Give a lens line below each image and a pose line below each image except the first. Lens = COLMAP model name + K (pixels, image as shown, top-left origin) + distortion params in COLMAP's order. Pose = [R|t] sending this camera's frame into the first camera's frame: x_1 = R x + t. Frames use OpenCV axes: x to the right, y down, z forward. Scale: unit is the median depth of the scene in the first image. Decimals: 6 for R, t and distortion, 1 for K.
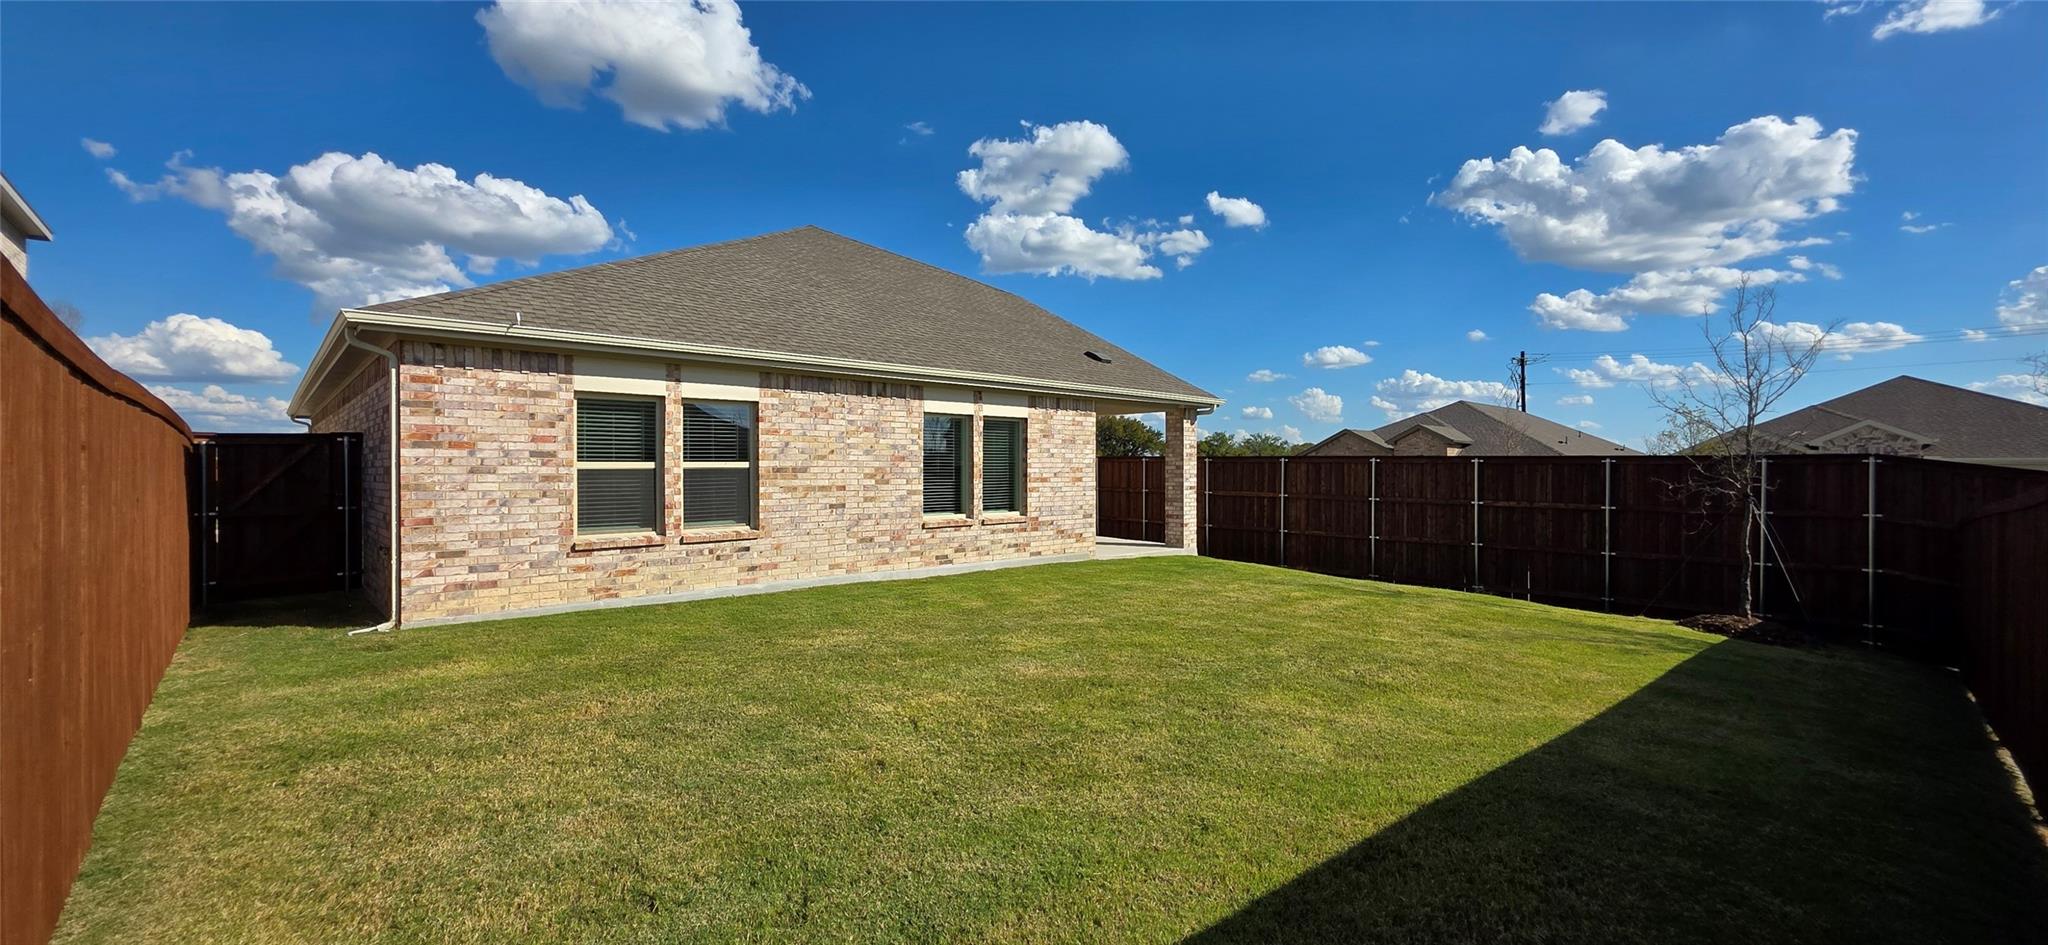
lens RADIAL K [[813.4, 0, 1024.0], [0, 813.4, 472.5], [0, 0, 1]] dist [0.009018, -0.000346]
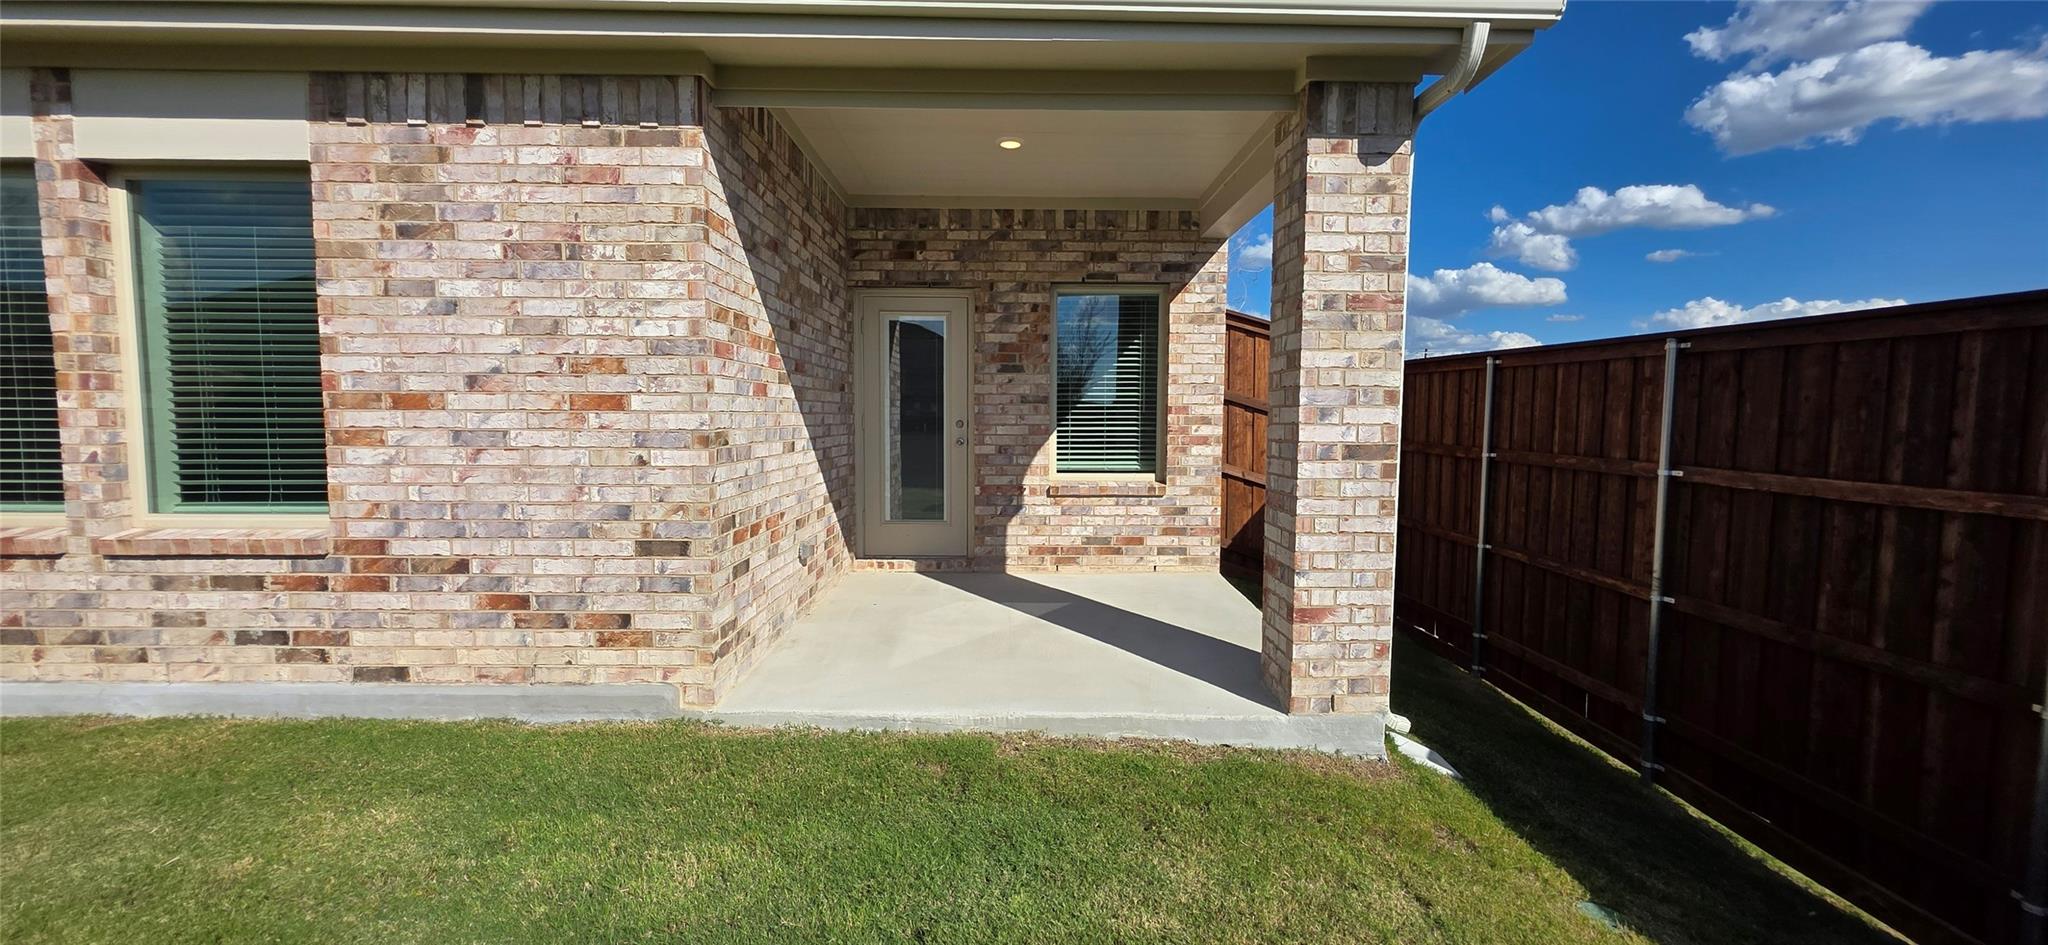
lens RADIAL K [[813.4, 0, 1024.0], [0, 813.4, 472.5], [0, 0, 1]] dist [0.009018, -0.000346]
pose [[0.738988, 0.049676, -0.671885, 0.349898], [-0.009046, 0.997920, 0.063832, 0.013474], [0.673658, -0.041093, 0.737900, 0.940328]]
